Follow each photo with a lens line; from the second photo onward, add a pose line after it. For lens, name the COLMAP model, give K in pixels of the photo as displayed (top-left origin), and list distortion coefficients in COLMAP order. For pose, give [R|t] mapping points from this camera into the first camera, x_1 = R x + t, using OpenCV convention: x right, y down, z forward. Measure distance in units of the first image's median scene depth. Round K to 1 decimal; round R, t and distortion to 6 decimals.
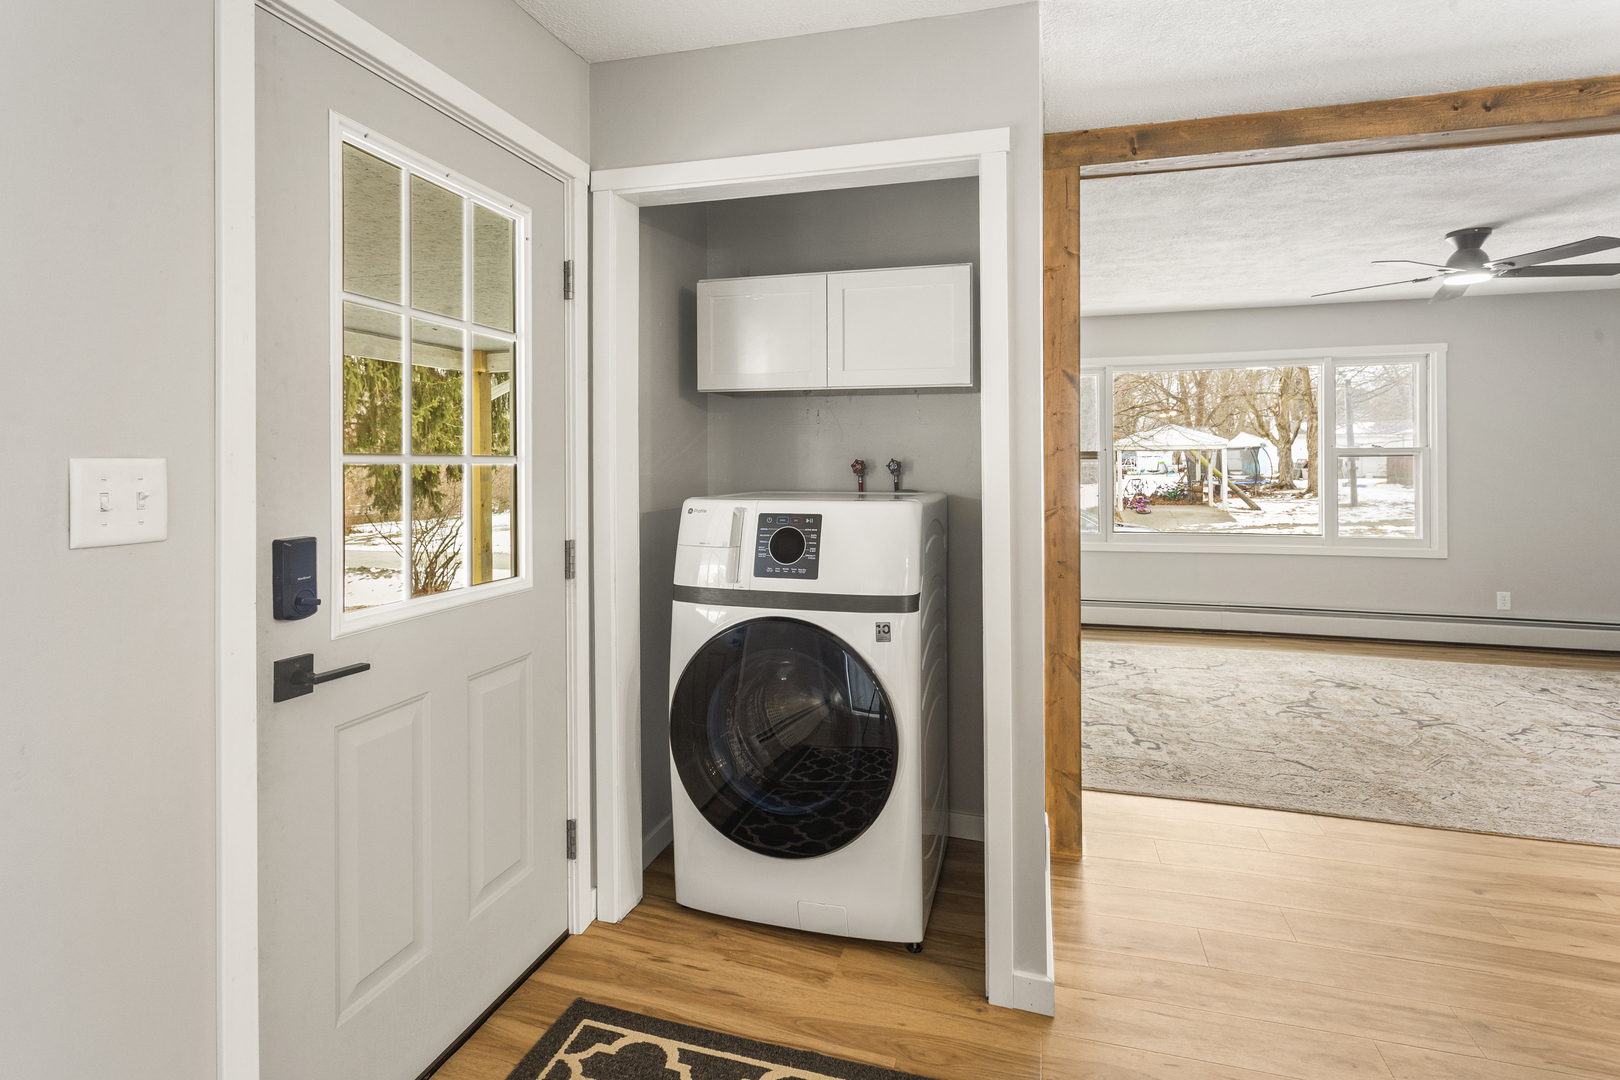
lens RADIAL K [[820.2, 0, 808.7], [0, 820.2, 460.9], [0, 0, 1]] dist [0.000457, 0.000667]
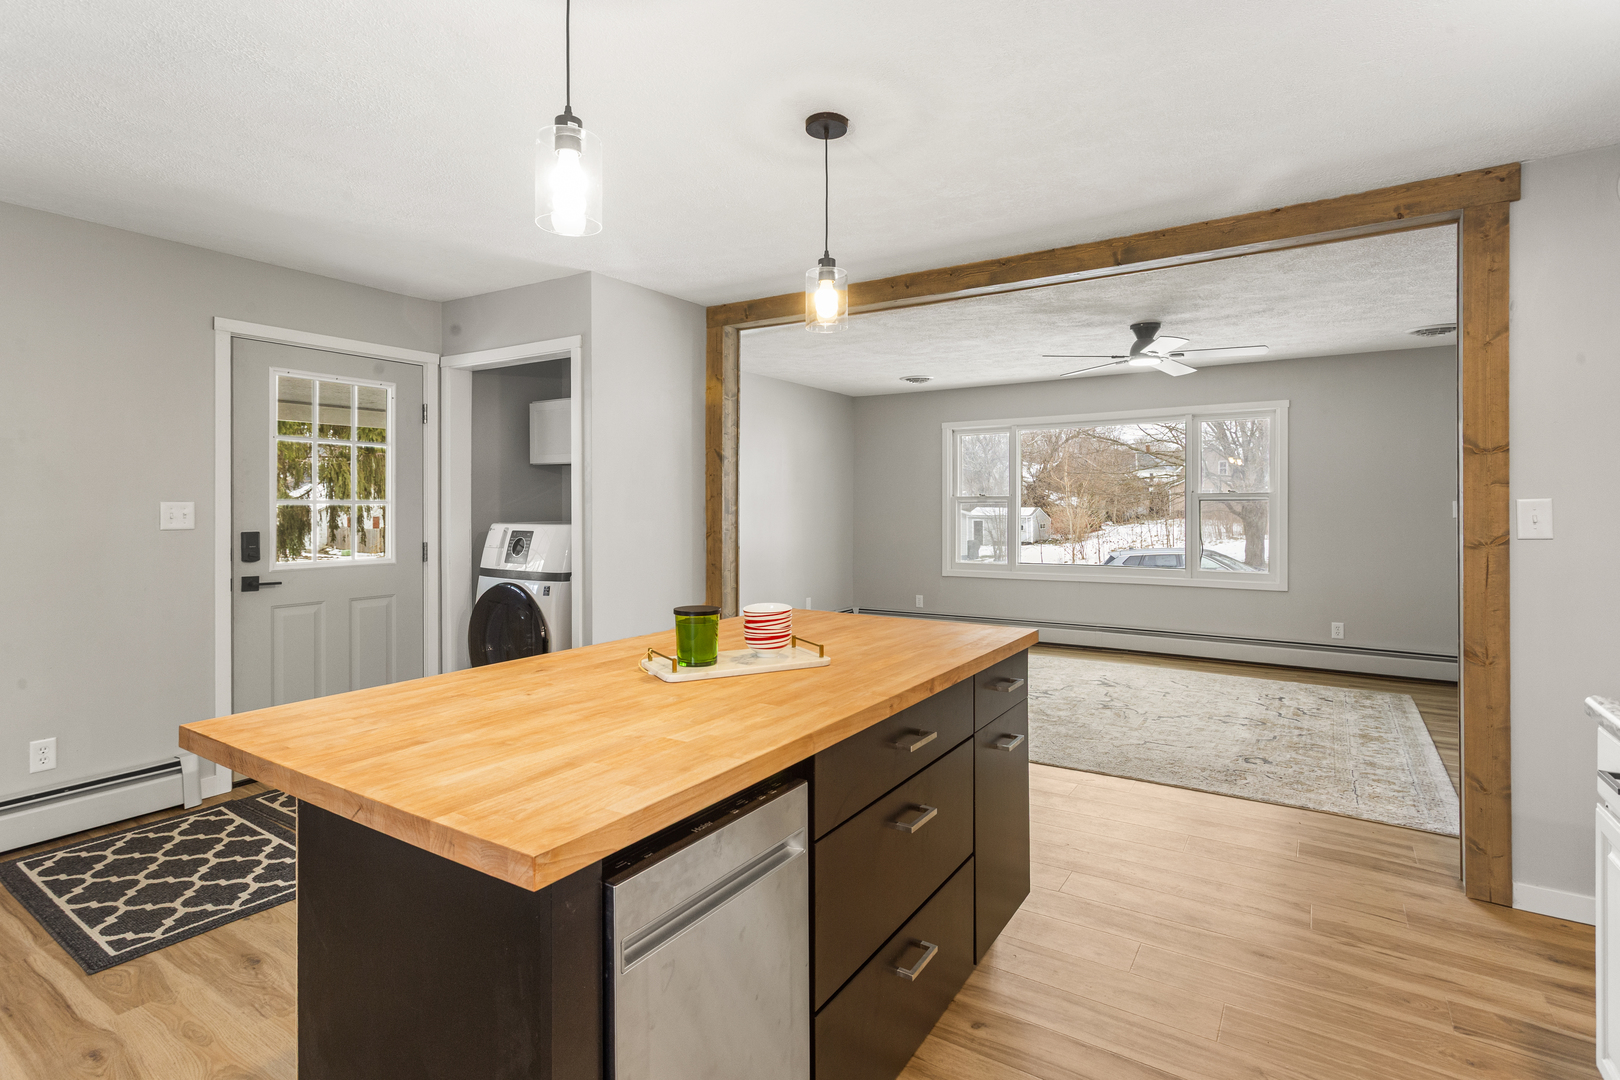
lens RADIAL K [[790.3, 0, 800.8], [0, 790.3, 499.3], [0, 0, 1]] dist [0.000092, -0.000424]
pose [[0.955811, 0.000621, -0.293981, 1.158212], [-0.001996, 0.999988, -0.004378, -0.002025], [0.293975, 0.004772, 0.955801, -0.586344]]
